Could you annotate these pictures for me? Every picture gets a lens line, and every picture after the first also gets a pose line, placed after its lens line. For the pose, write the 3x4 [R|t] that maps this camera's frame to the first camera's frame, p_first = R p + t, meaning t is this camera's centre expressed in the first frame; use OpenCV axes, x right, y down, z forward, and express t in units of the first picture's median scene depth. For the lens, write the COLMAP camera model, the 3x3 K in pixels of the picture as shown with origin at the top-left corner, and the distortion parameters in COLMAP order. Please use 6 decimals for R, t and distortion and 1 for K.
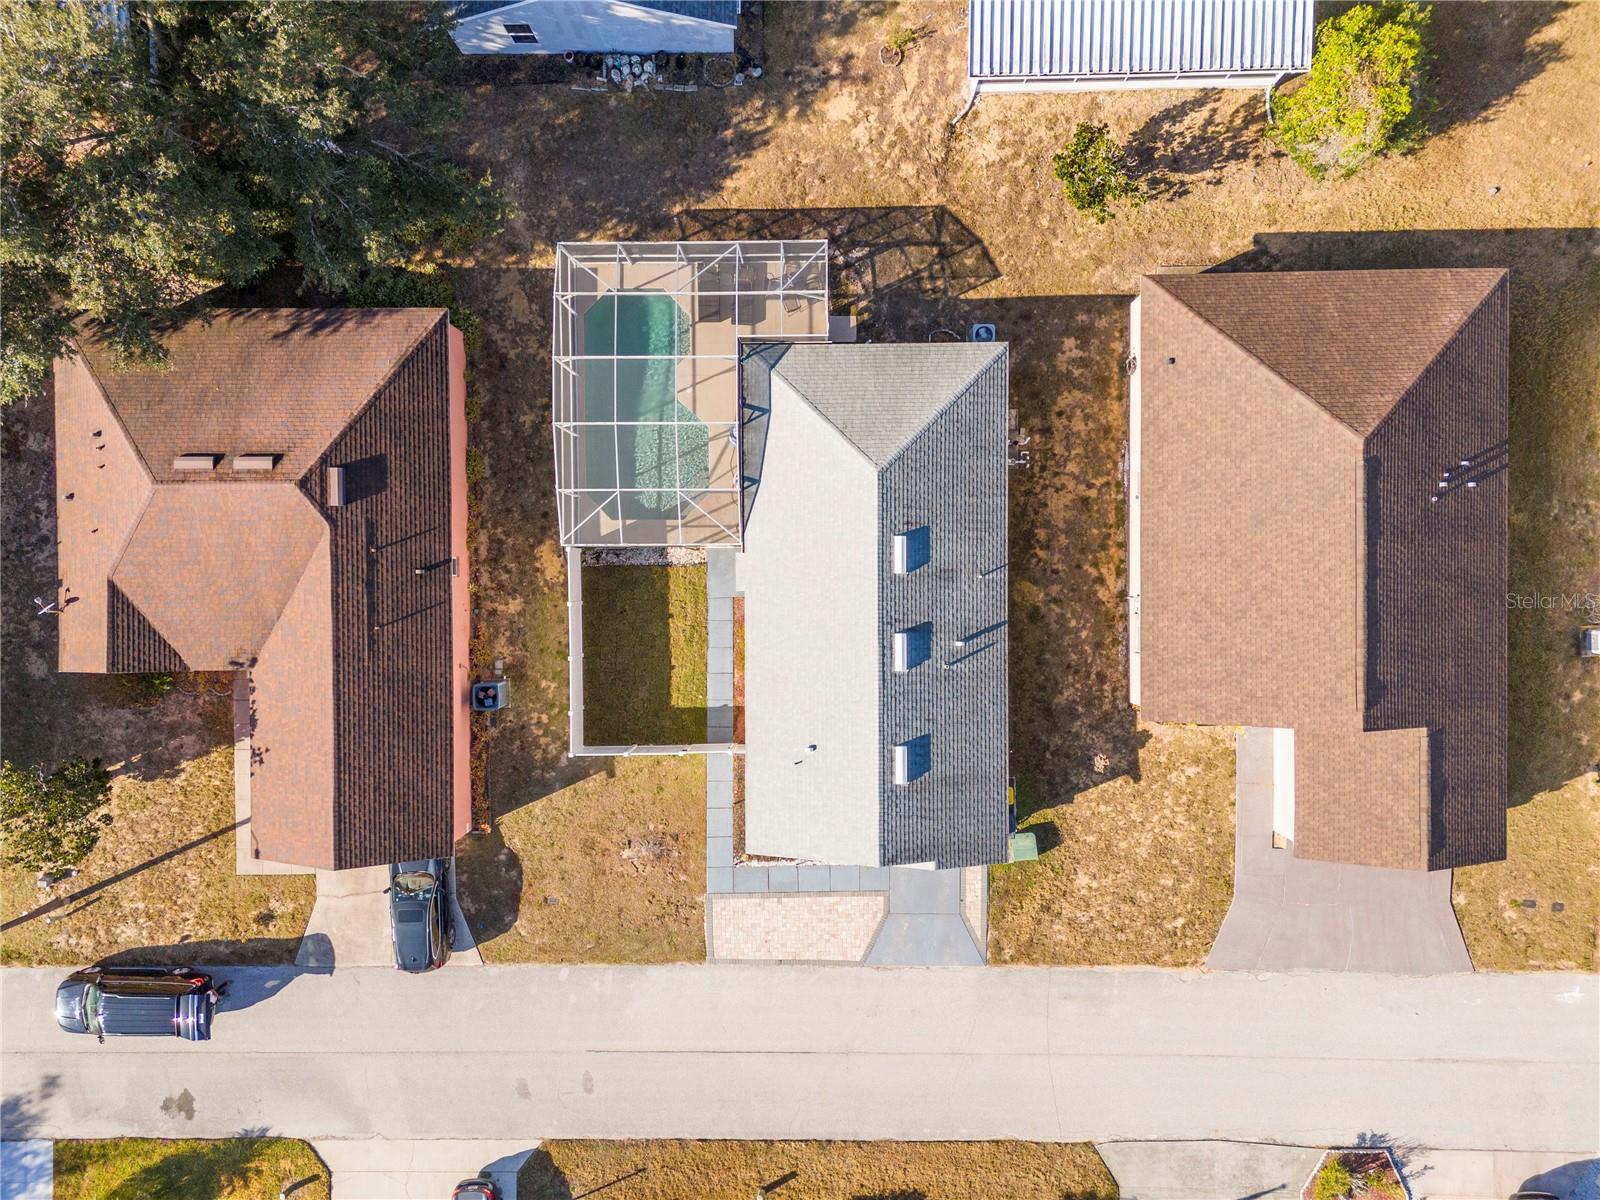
lens RADIAL K [[1176.2, 0, 802.1], [0, 1176.2, 594.1], [0, 0, 1]] dist [0.069879, -0.061753]
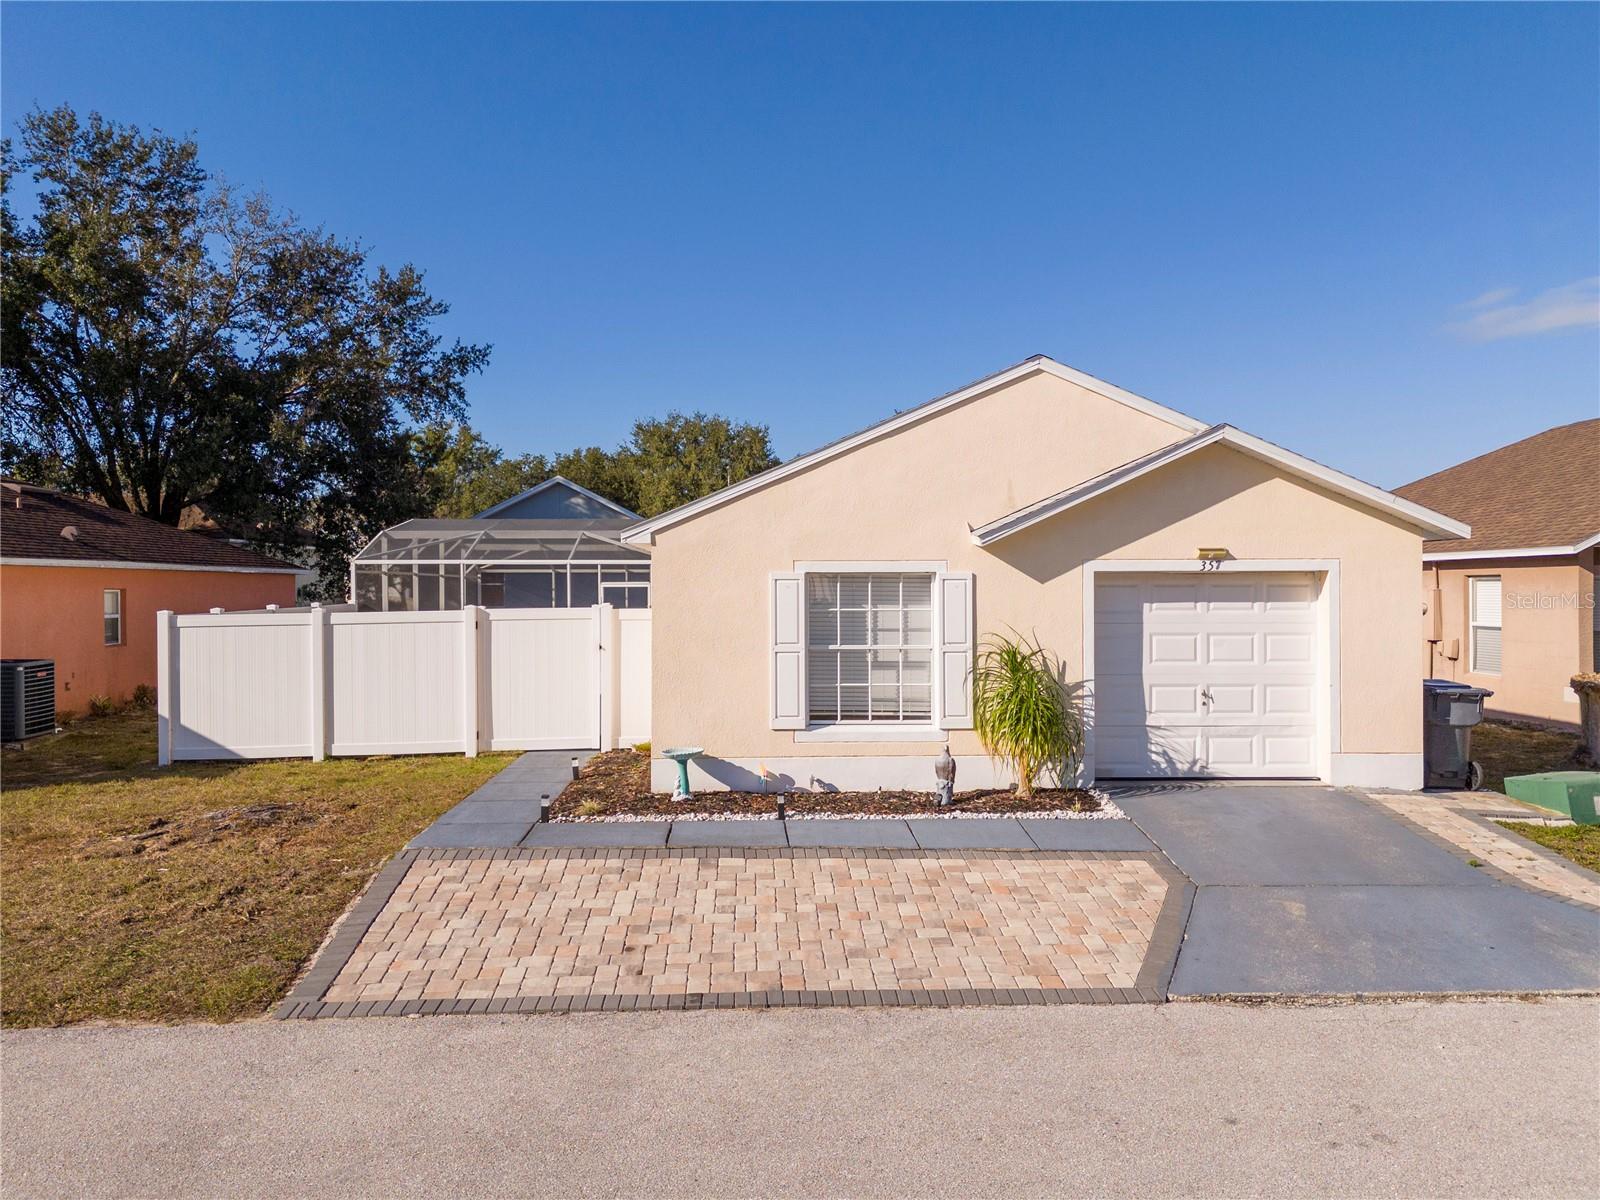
lens RADIAL K [[1176.2, 0, 802.2], [0, 1176.2, 600.4], [0, 0, 1]] dist [0.069879, -0.061753]
pose [[0.999118, 0.019817, 0.037033, -0.010396], [0.037142, -0.005124, -0.999297, 0.500654], [-0.019613, 0.999790, -0.005856, 0.963920]]
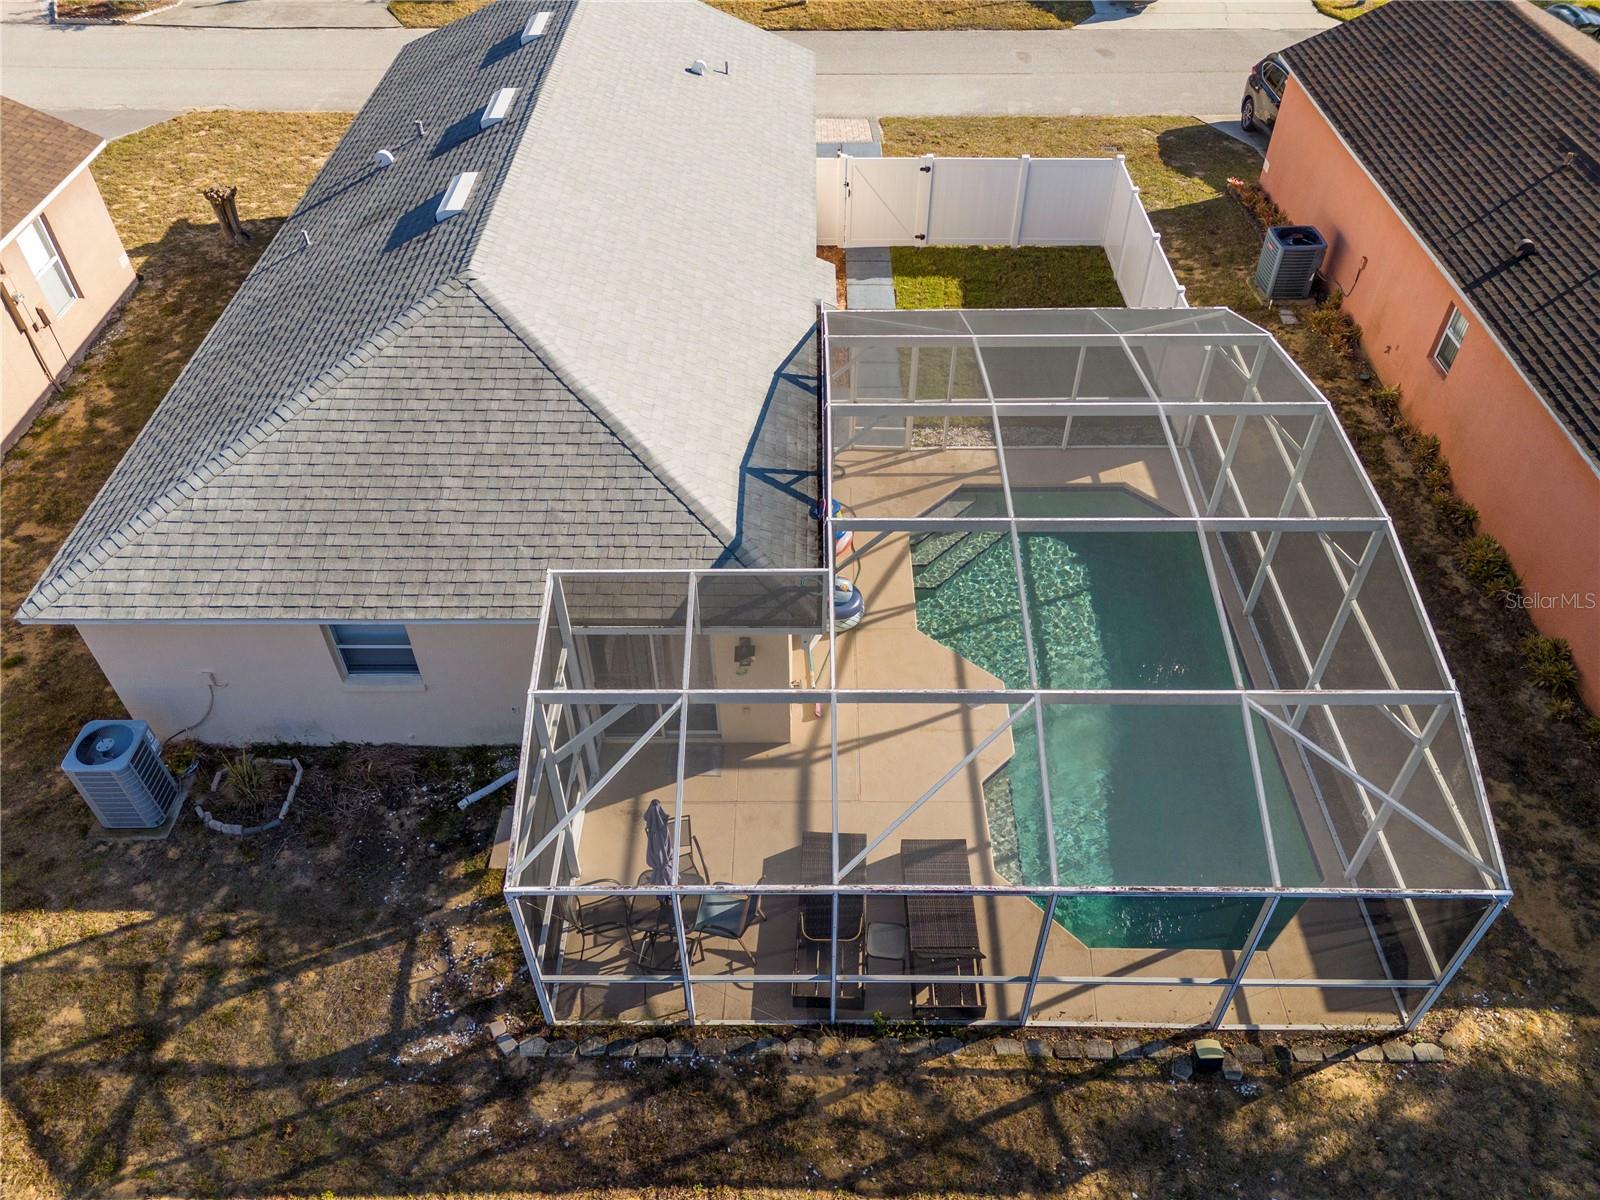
lens RADIAL K [[1176.2, 0, 805.8], [0, 1176.2, 603.5], [0, 0, 1]] dist [0.069879, -0.061753]
pose [[-0.999657, 0.011727, 0.023423, -0.051233], [0.008271, -0.707134, 0.707031, -0.416870], [0.024854, 0.706982, 0.706794, 0.716694]]
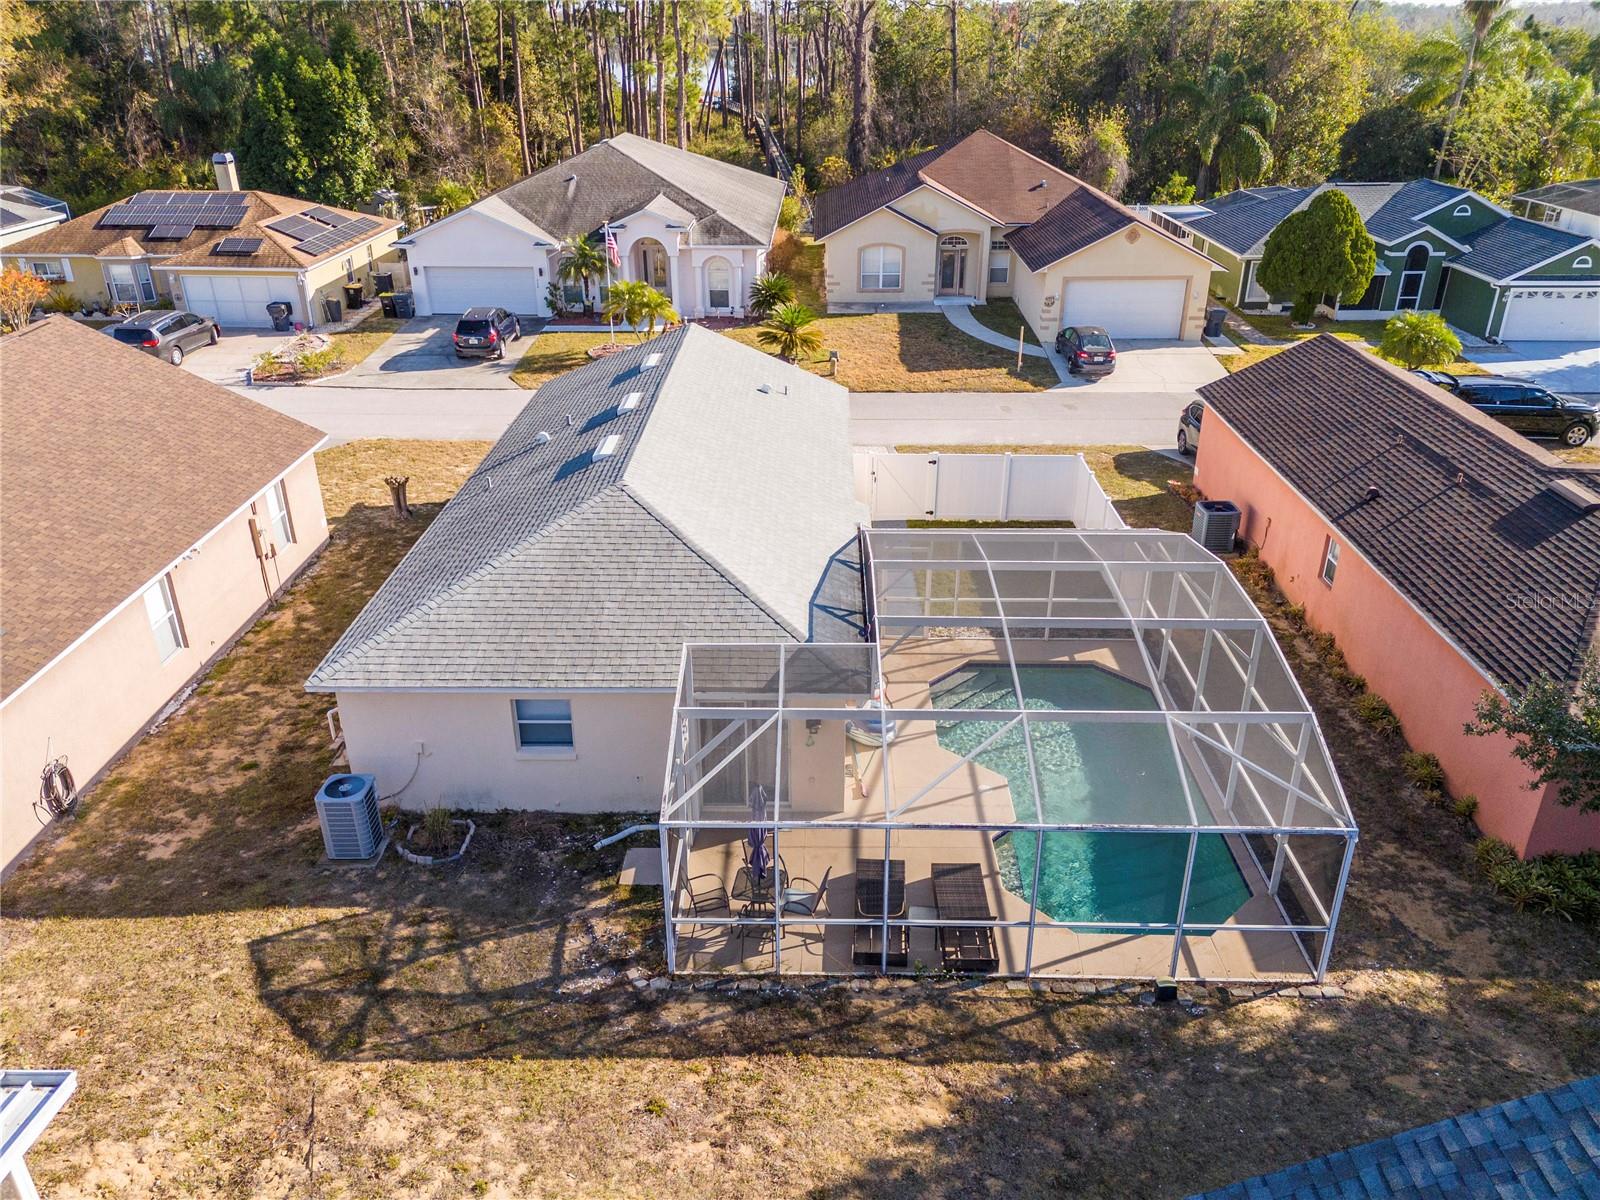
lens RADIAL K [[1176.2, 0, 805.4], [0, 1176.2, 602.8], [0, 0, 1]] dist [0.069879, -0.061753]
pose [[-0.999553, 0.012043, 0.027366, -0.036059], [0.018960, -0.452412, 0.891608, -0.576296], [0.023118, 0.891728, 0.451981, 0.712538]]
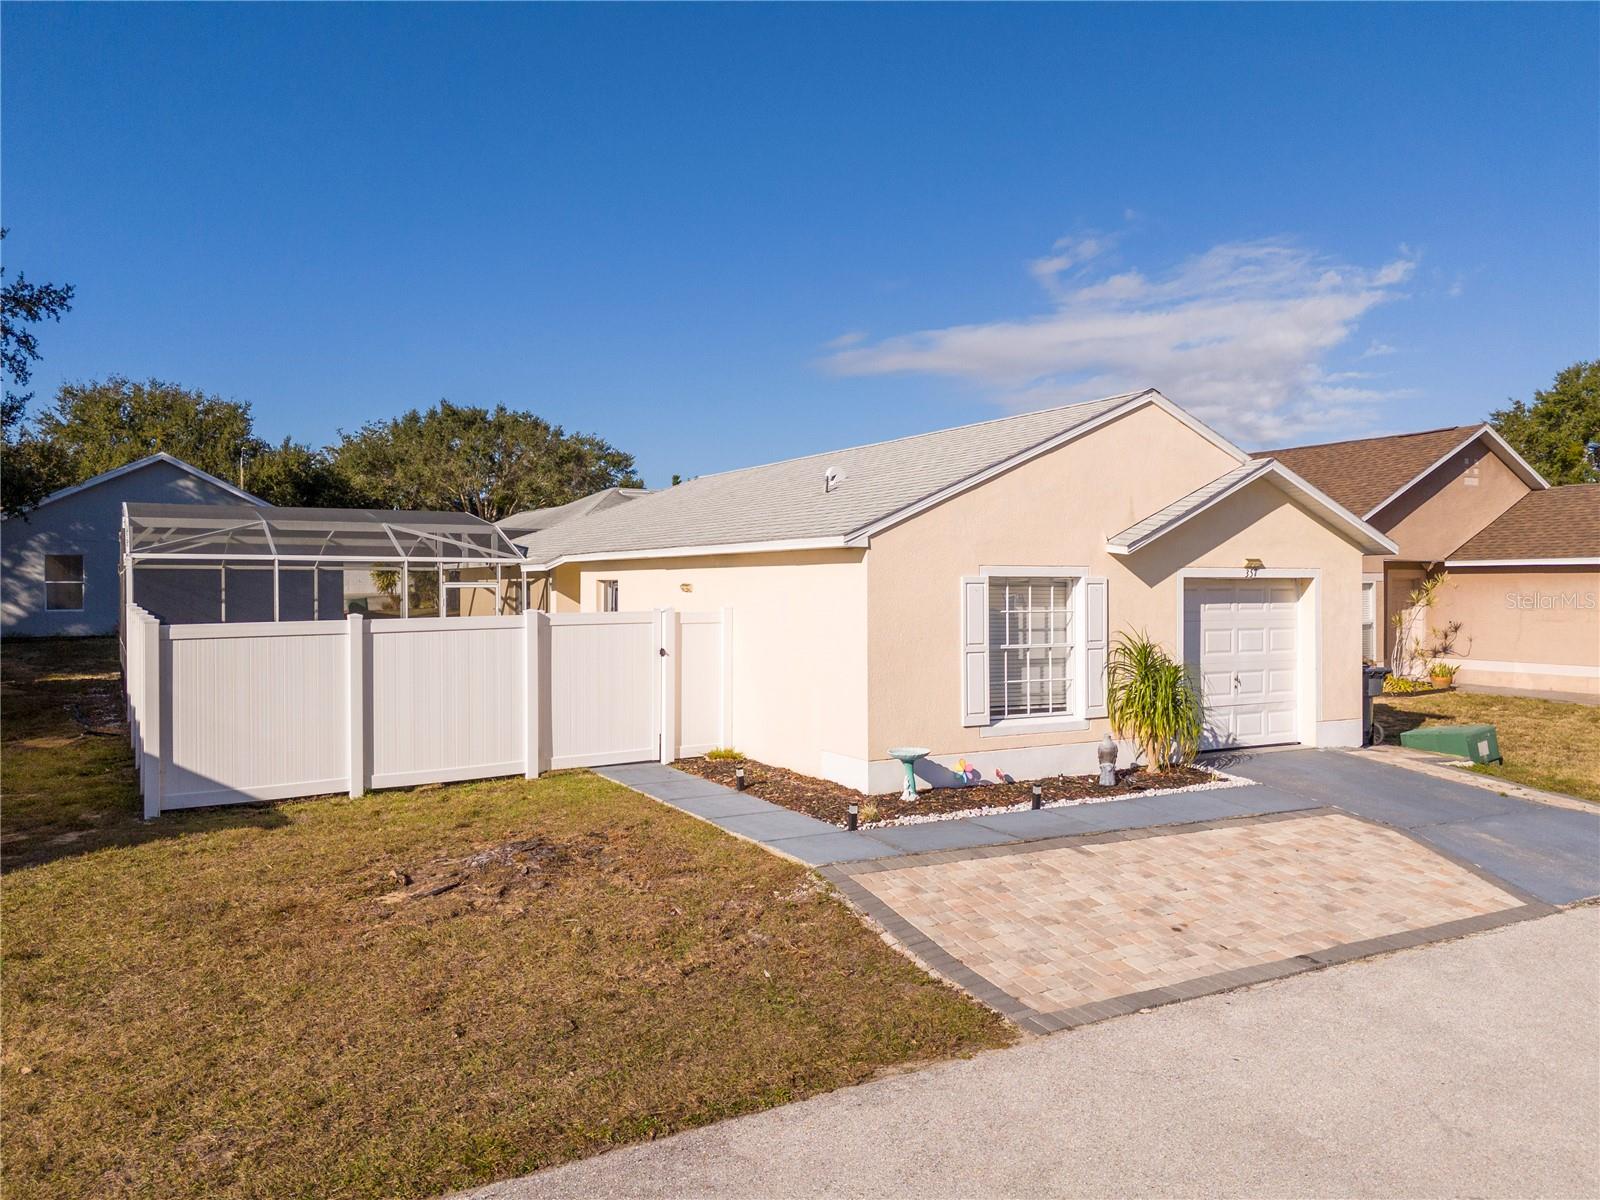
lens RADIAL K [[1176.2, 0, 801.1], [0, 1176.2, 601.7], [0, 0, 1]] dist [0.069879, -0.061753]
pose [[0.865418, 0.016614, 0.500775, -0.198293], [0.500896, -0.003828, -0.865499, 0.452312], [-0.012463, 0.999855, -0.011635, 0.966053]]
